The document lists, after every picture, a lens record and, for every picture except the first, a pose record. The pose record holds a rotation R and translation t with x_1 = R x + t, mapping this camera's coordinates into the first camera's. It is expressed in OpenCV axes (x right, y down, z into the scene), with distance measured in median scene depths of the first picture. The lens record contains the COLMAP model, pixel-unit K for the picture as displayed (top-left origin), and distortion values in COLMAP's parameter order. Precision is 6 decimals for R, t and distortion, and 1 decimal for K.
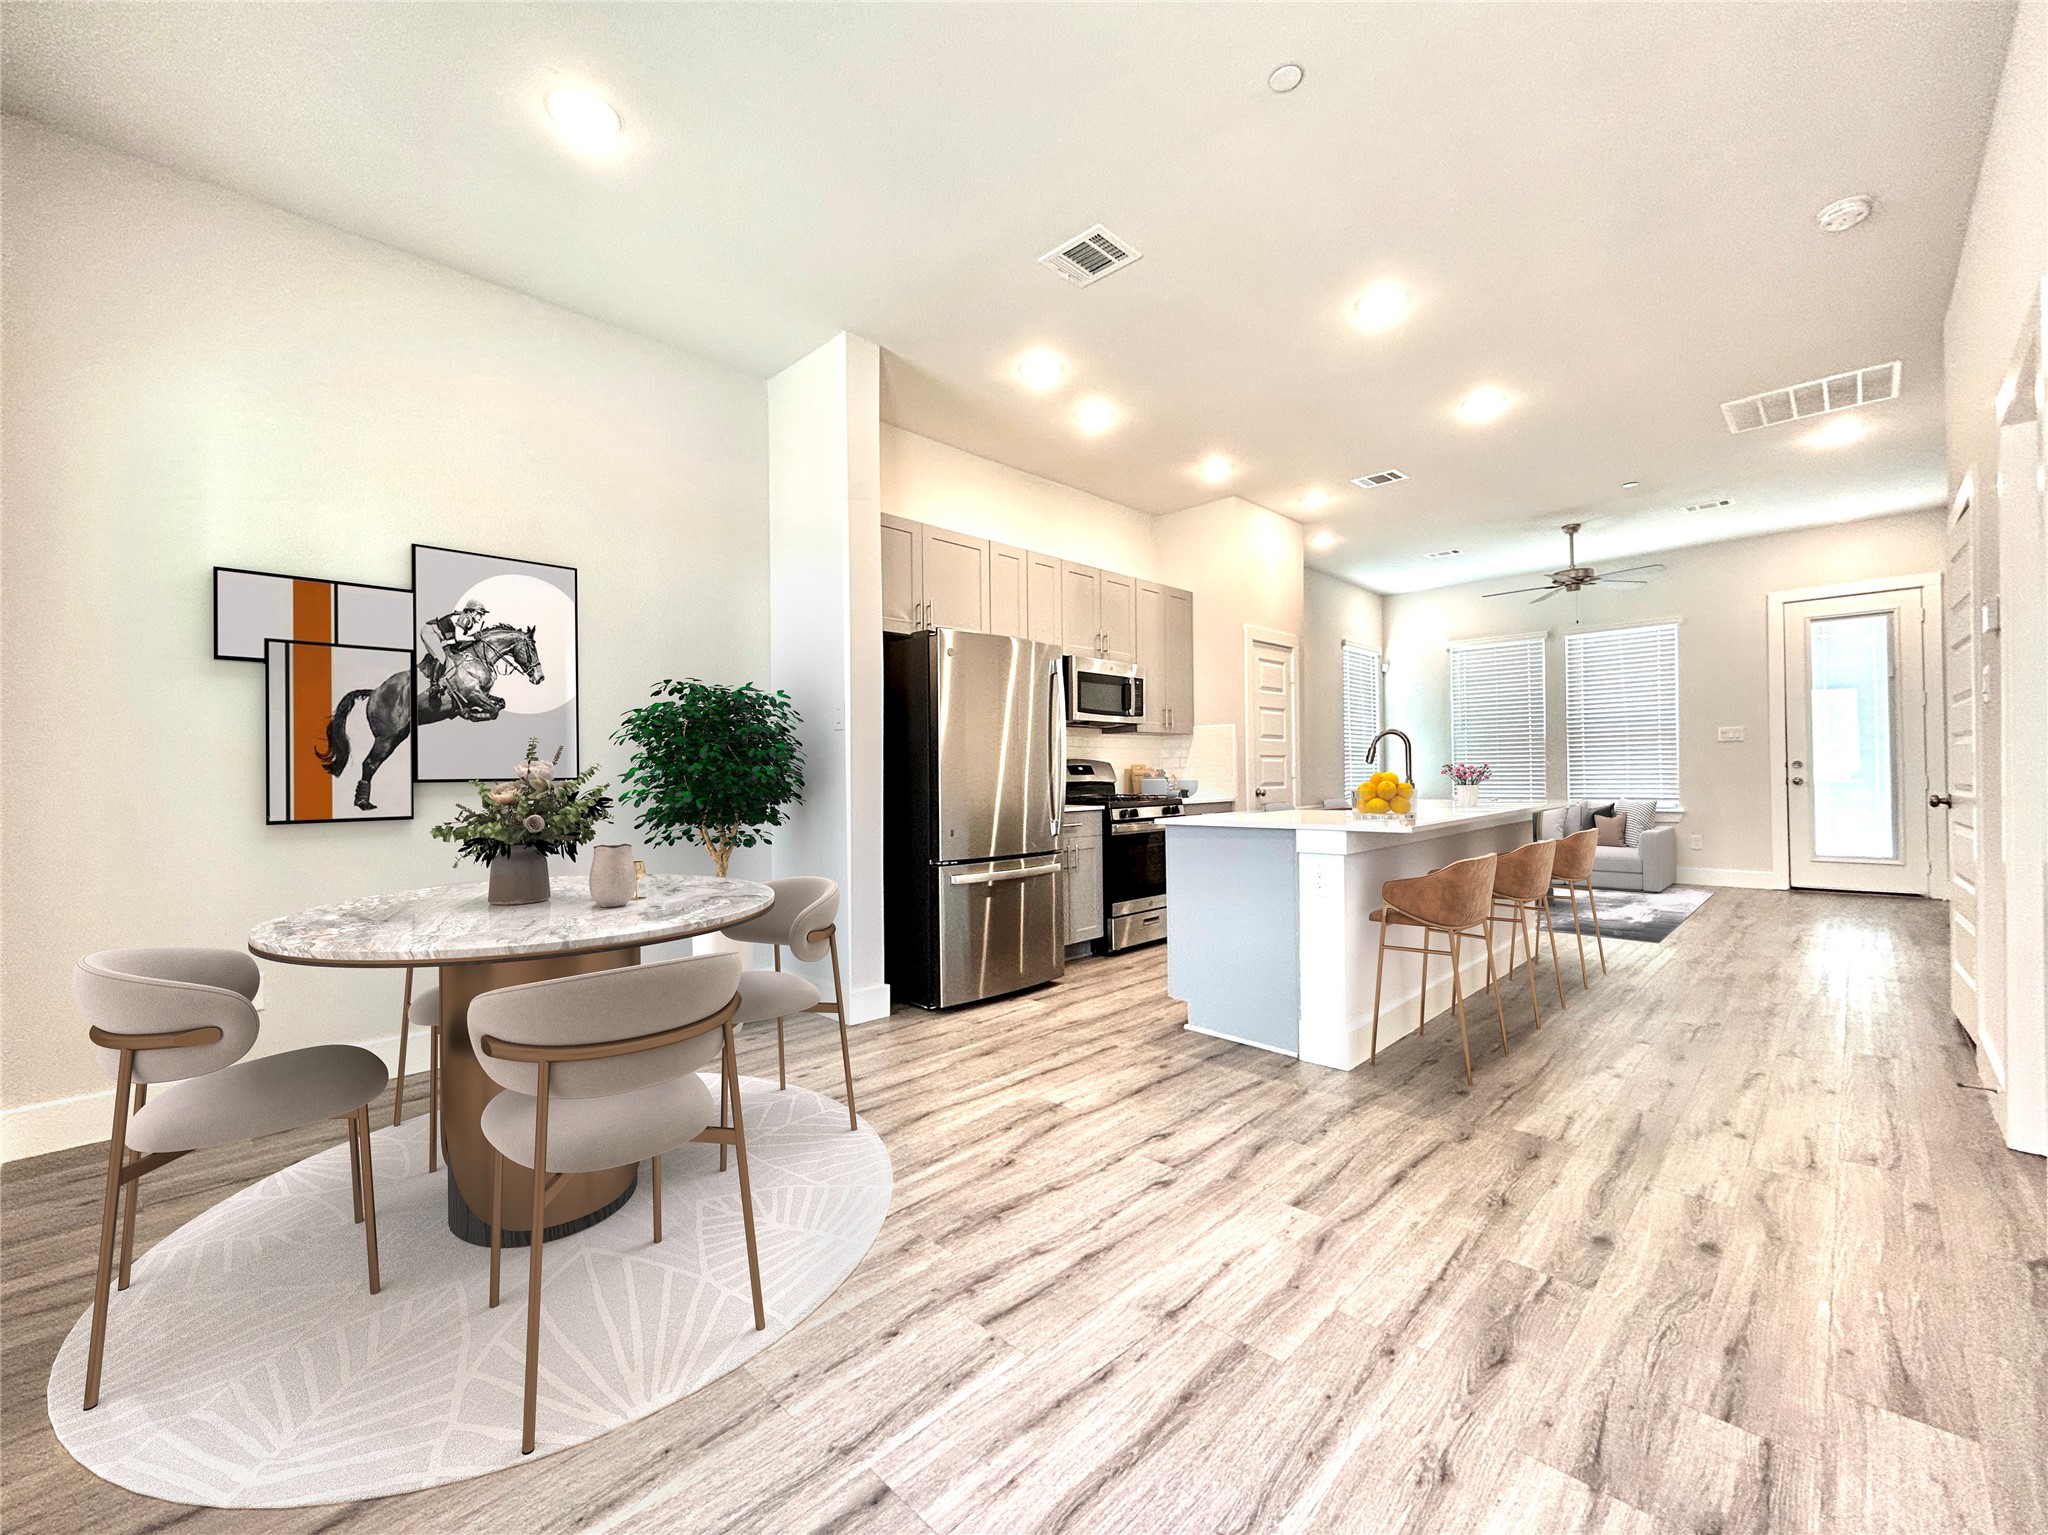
lens RADIAL K [[838.2, 0, 1019.5], [0, 838.2, 769.3], [0, 0, 1]] dist [0.000847, -0.000015]
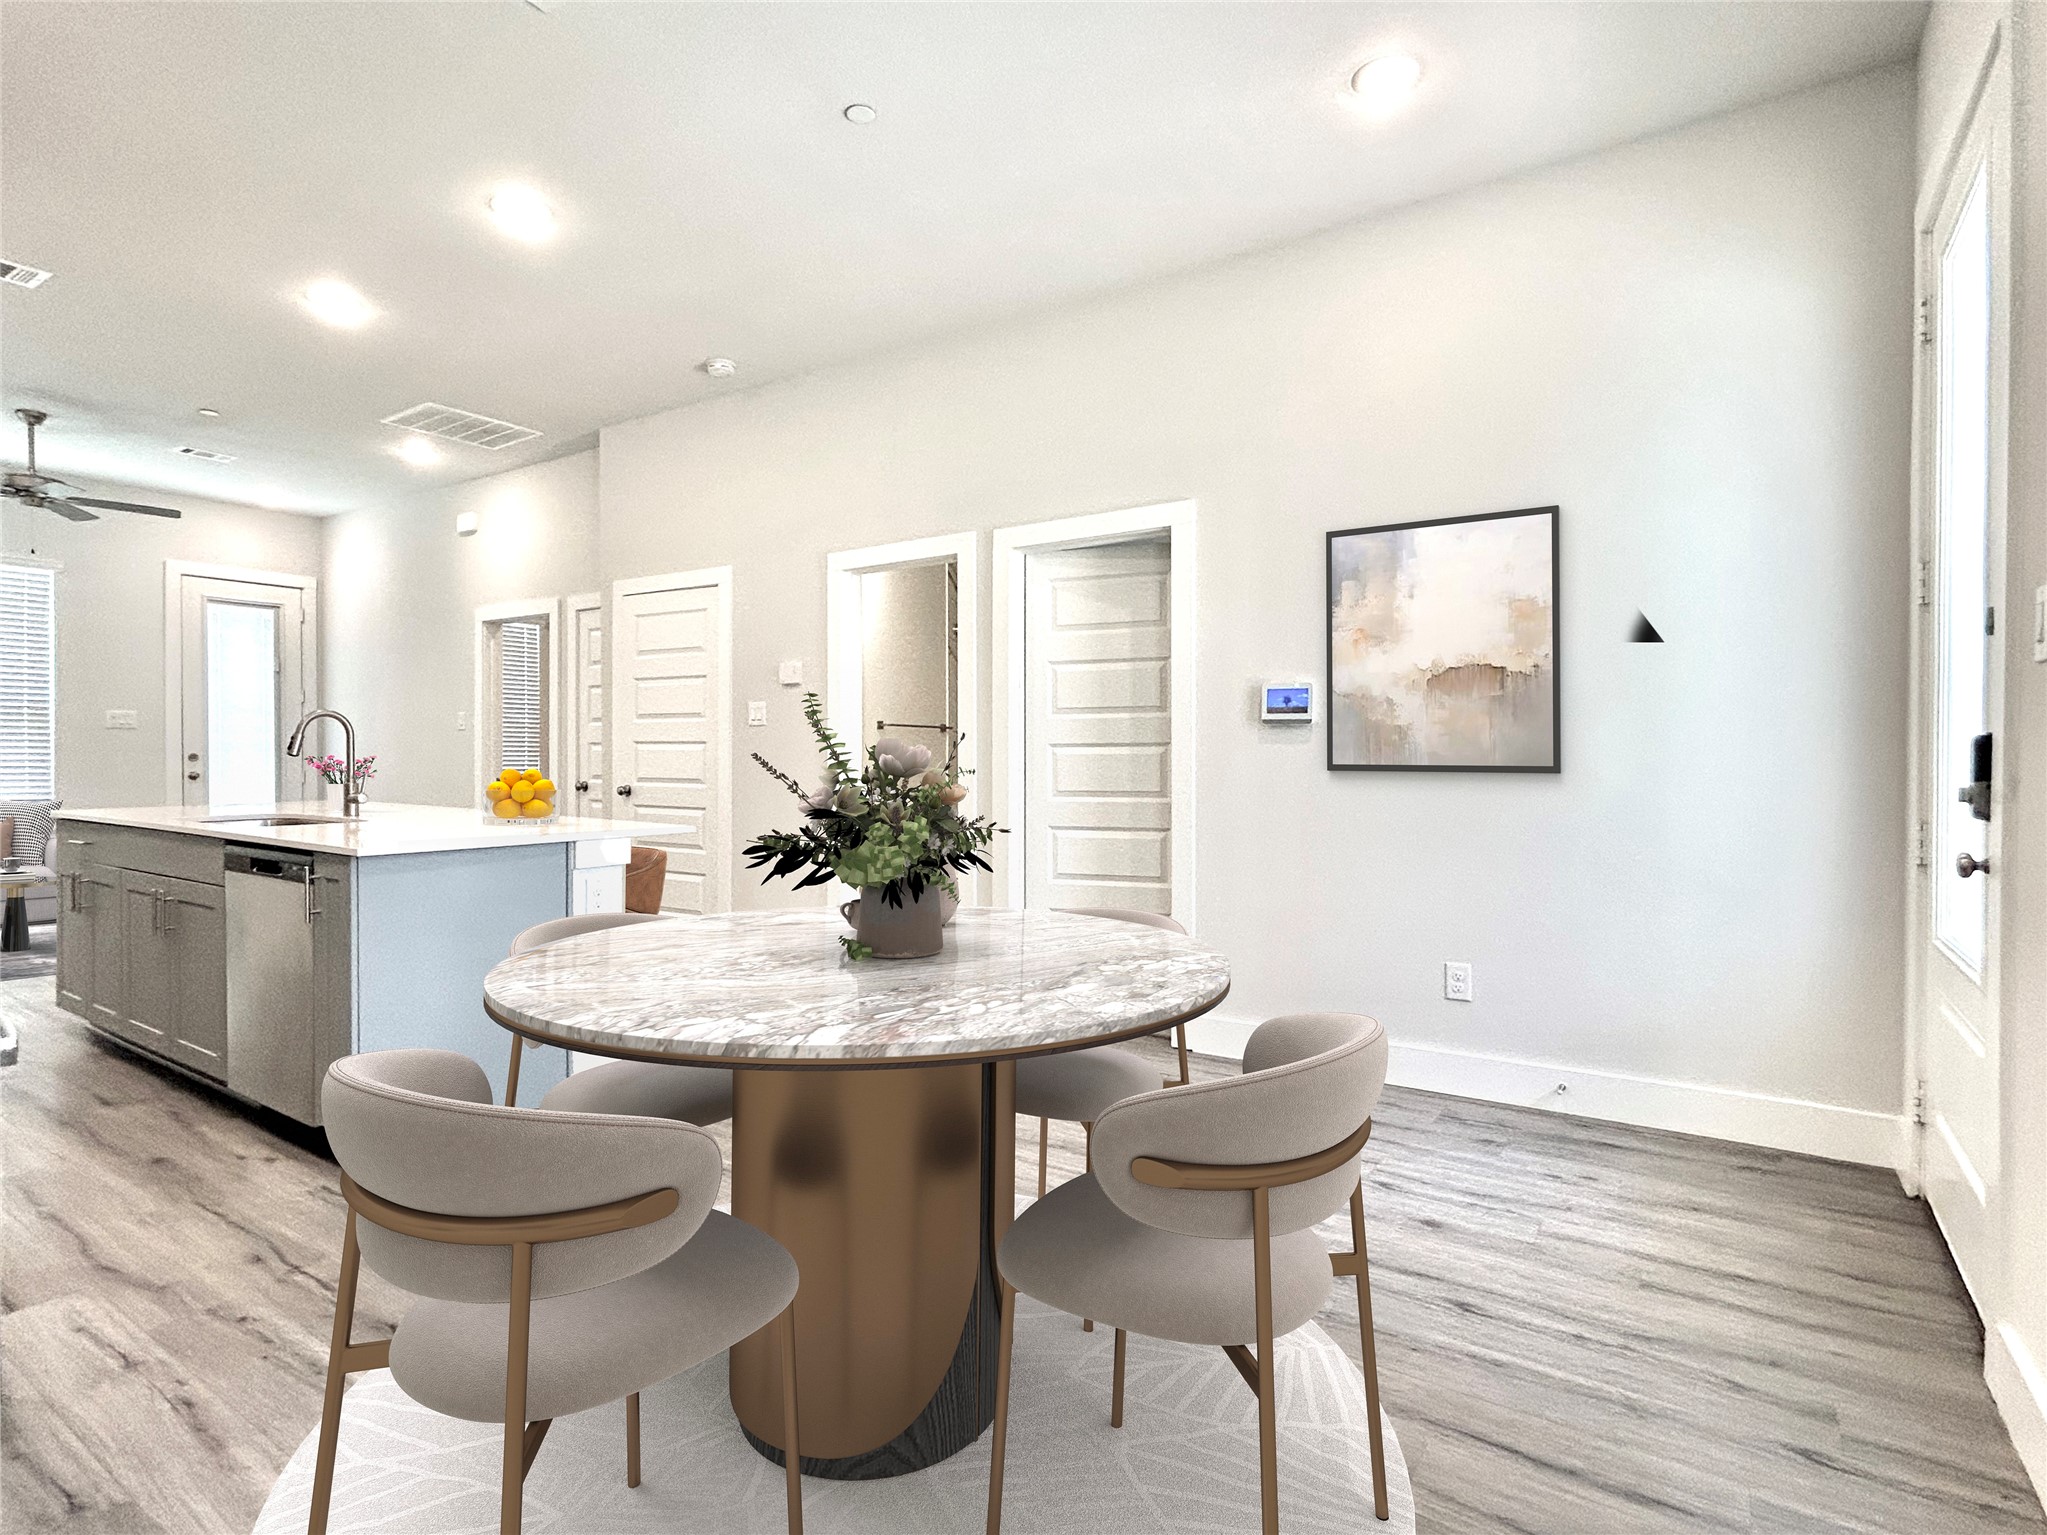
lens RADIAL K [[1039.4, 0, 1008.2], [0, 1039.4, 766.8], [0, 0, 1]] dist [0.002333, 0.001136]
pose [[-0.167364, 0.001889, 0.985893, -0.491125], [-0.009699, 0.999947, -0.003563, -0.000292], [-0.985847, -0.010158, -0.167337, 0.503835]]
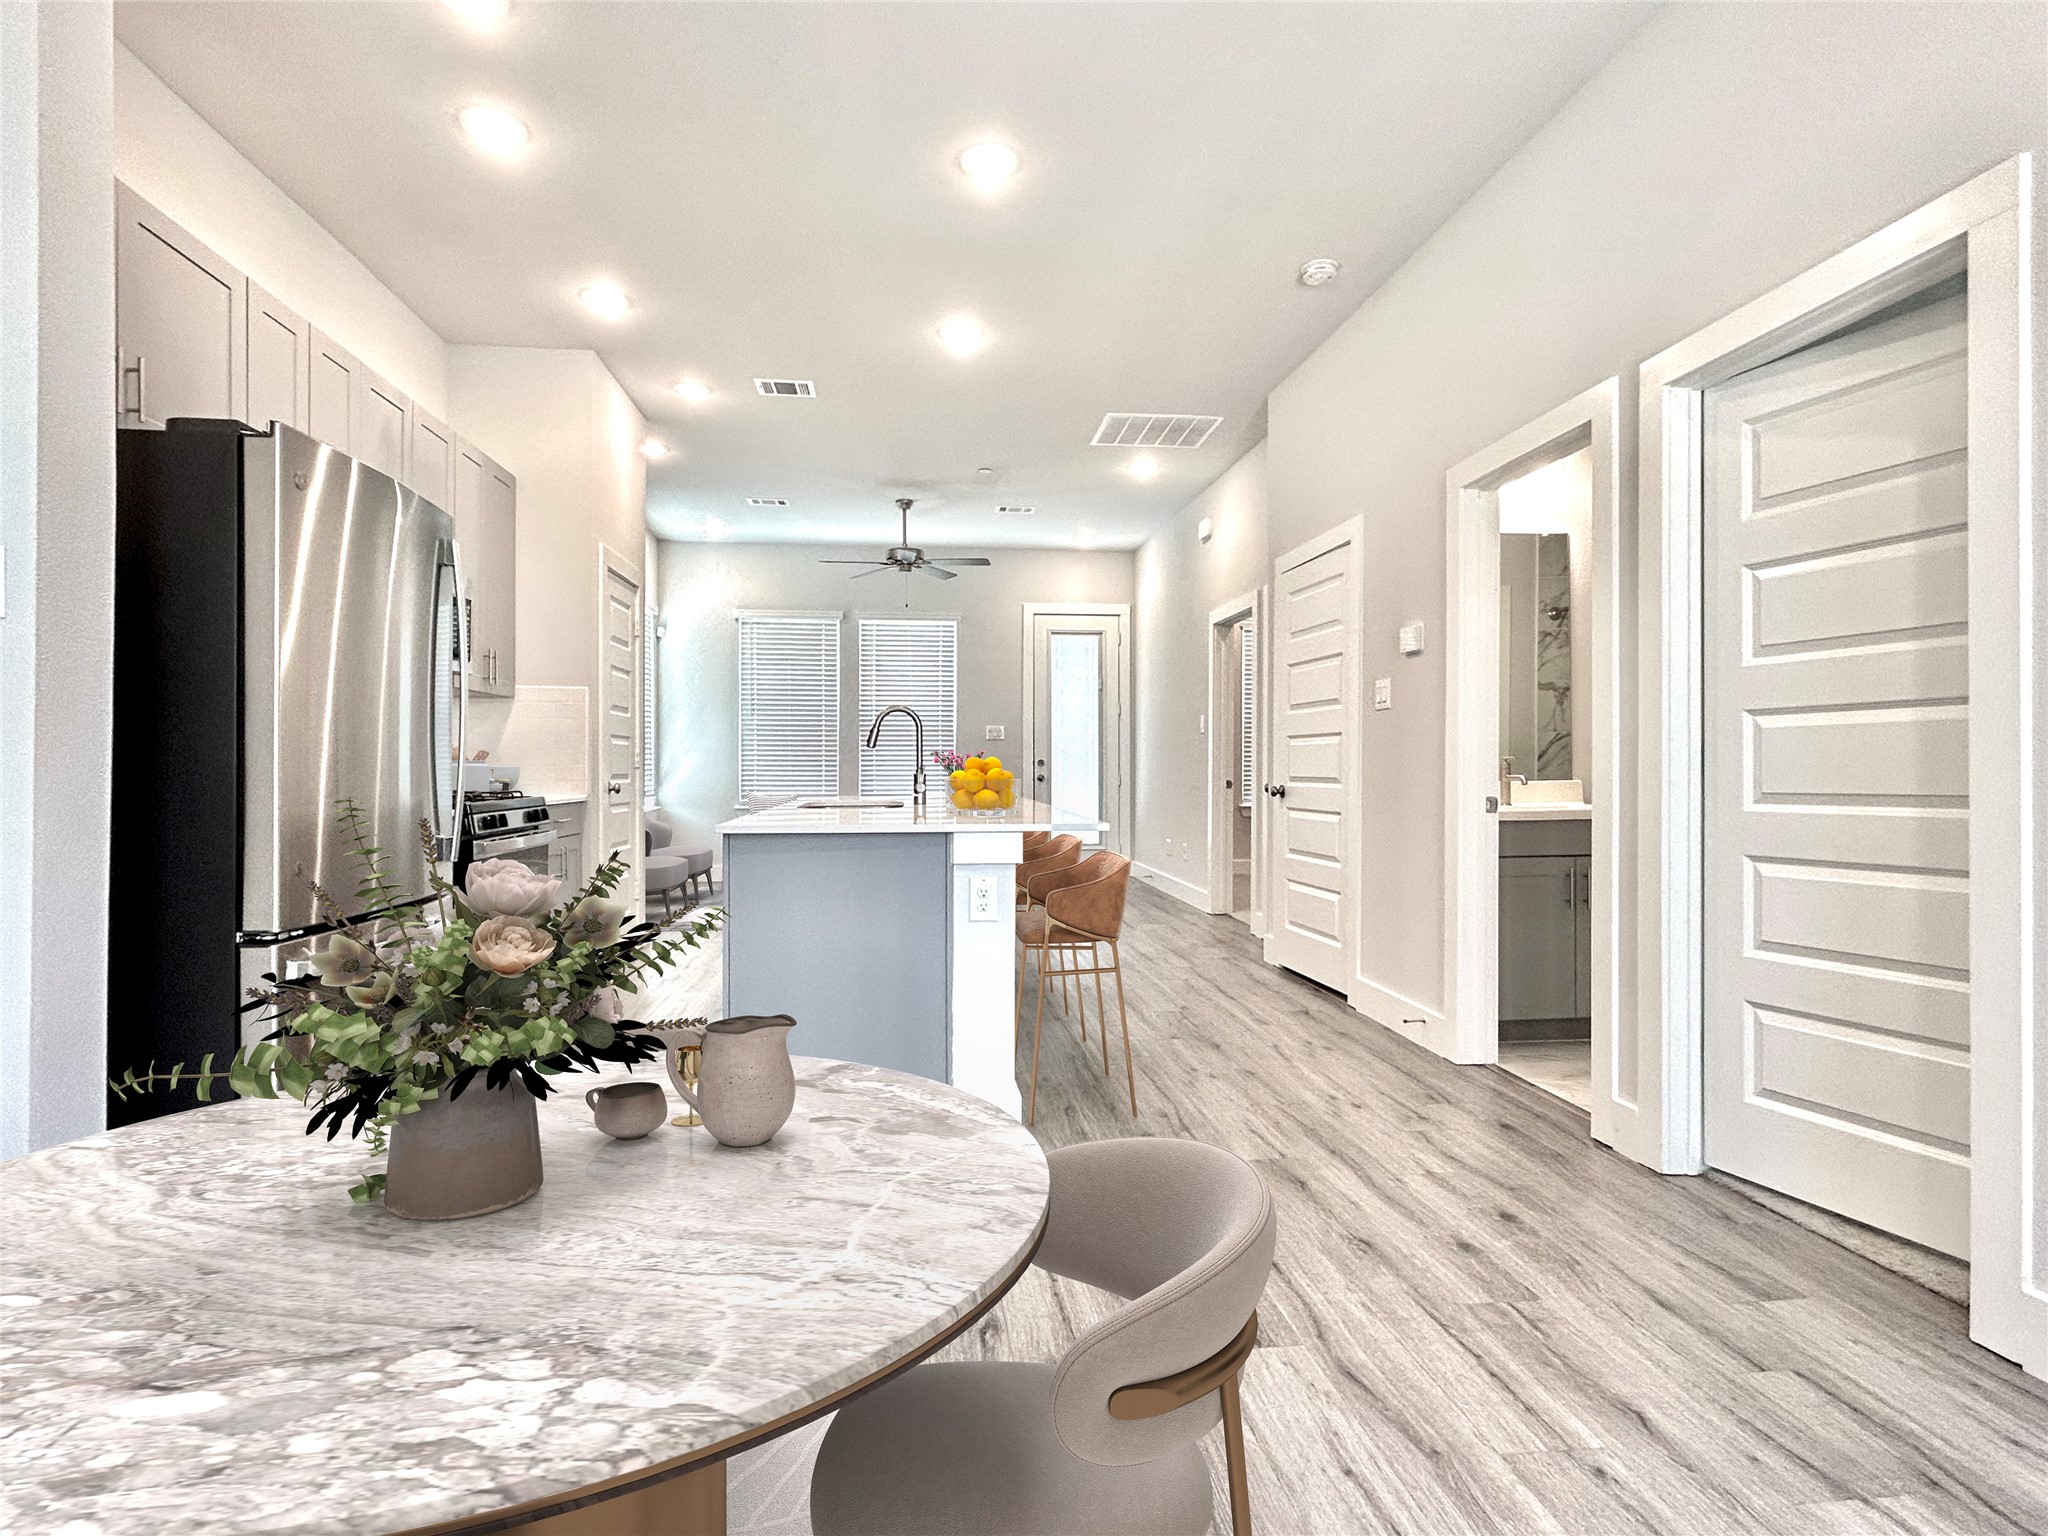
lens RADIAL K [[1040.0, 0, 1012.9], [0, 1040.0, 768.8], [0, 0, 1]] dist [0.002333, 0.001136]
pose [[0.633724, 0.012859, 0.773453, -0.221495], [-0.014600, 0.999883, -0.004662, 0.013292], [-0.773422, -0.008338, 0.633837, 0.261763]]
